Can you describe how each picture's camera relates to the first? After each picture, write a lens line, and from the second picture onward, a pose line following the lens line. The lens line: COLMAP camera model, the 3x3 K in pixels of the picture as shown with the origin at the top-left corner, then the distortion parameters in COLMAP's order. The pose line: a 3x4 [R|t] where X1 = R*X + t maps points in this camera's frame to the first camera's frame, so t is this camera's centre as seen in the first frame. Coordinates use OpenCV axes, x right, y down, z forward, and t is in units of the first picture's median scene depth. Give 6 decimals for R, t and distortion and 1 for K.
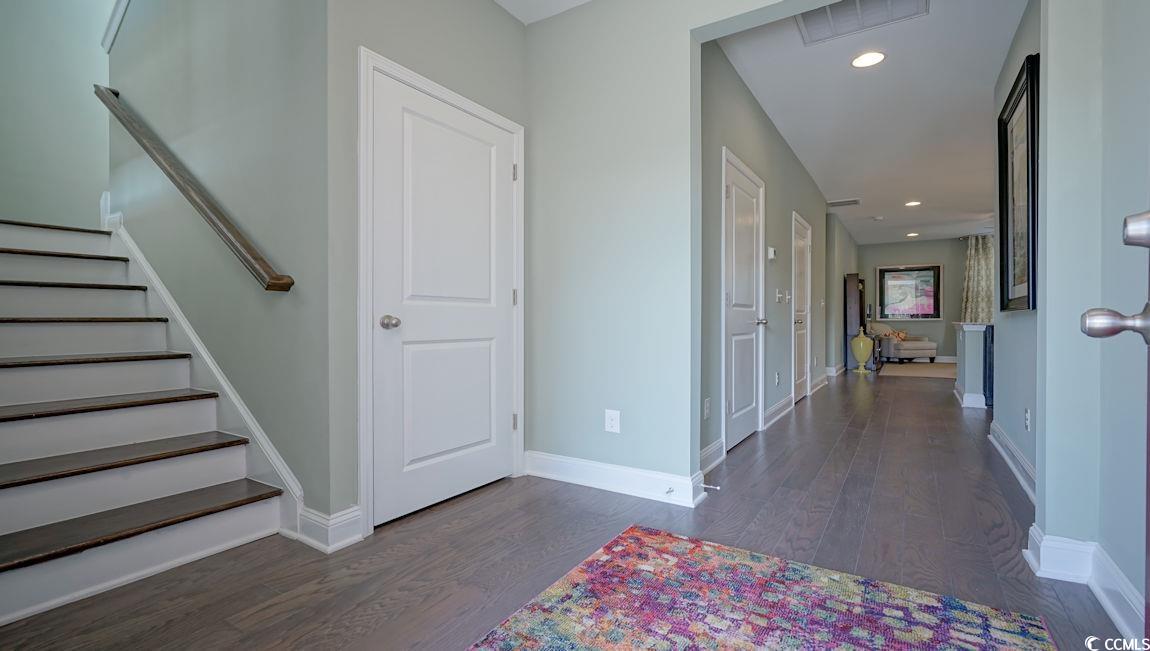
lens RADIAL K [[526.6, 0, 568.4], [0, 526.6, 325.0], [0, 0, 1]] dist [-0.005718, 0.001923]
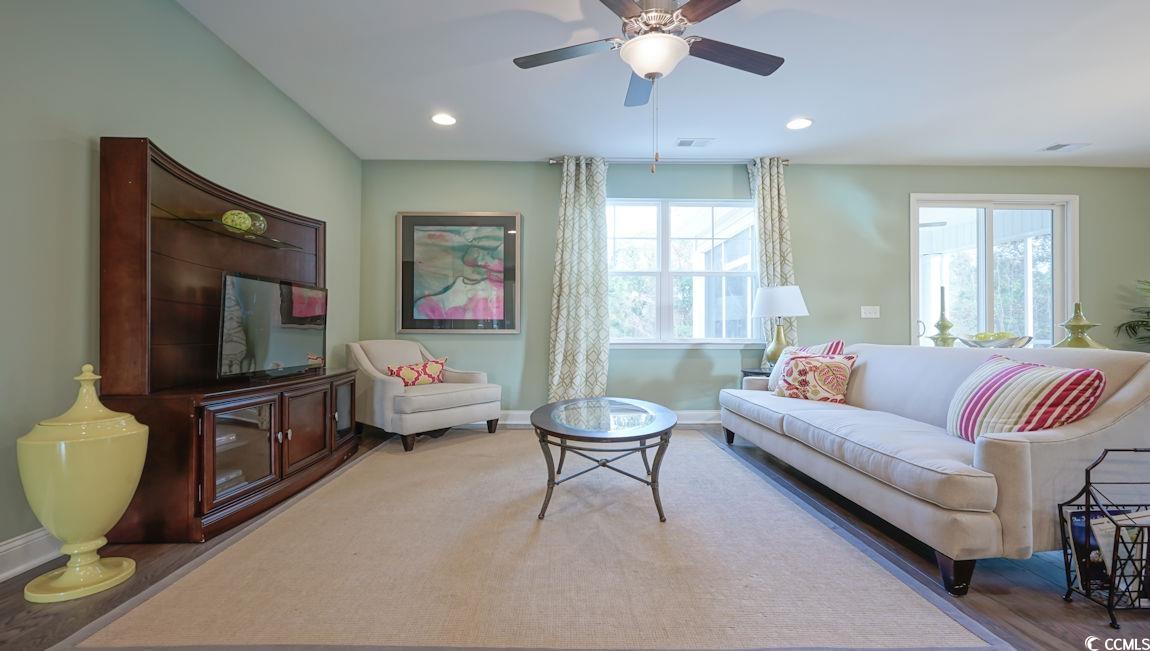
lens RADIAL K [[526.6, 0, 579.1], [0, 526.6, 310.9], [0, 0, 1]] dist [-0.005718, 0.001923]
pose [[0.826687, 0.026940, 0.562016, 0.510045], [-0.000252, 0.998871, -0.047510, -0.007154], [-0.562661, 0.039134, 0.825761, 0.604520]]
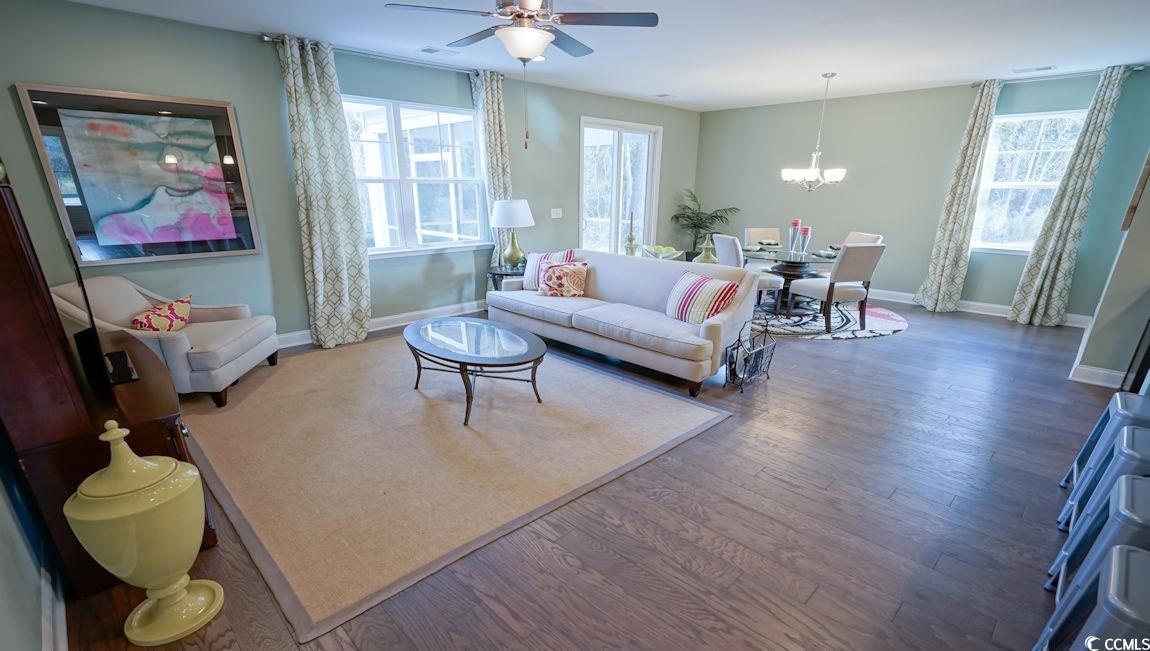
lens RADIAL K [[526.6, 0, 584.2], [0, 526.6, 365.6], [0, 0, 1]] dist [-0.005718, 0.001923]
pose [[0.206799, -0.319551, 0.924728, 0.362637], [-0.000643, 0.945114, 0.326739, -0.063244], [-0.978383, -0.068164, 0.195243, 0.683670]]
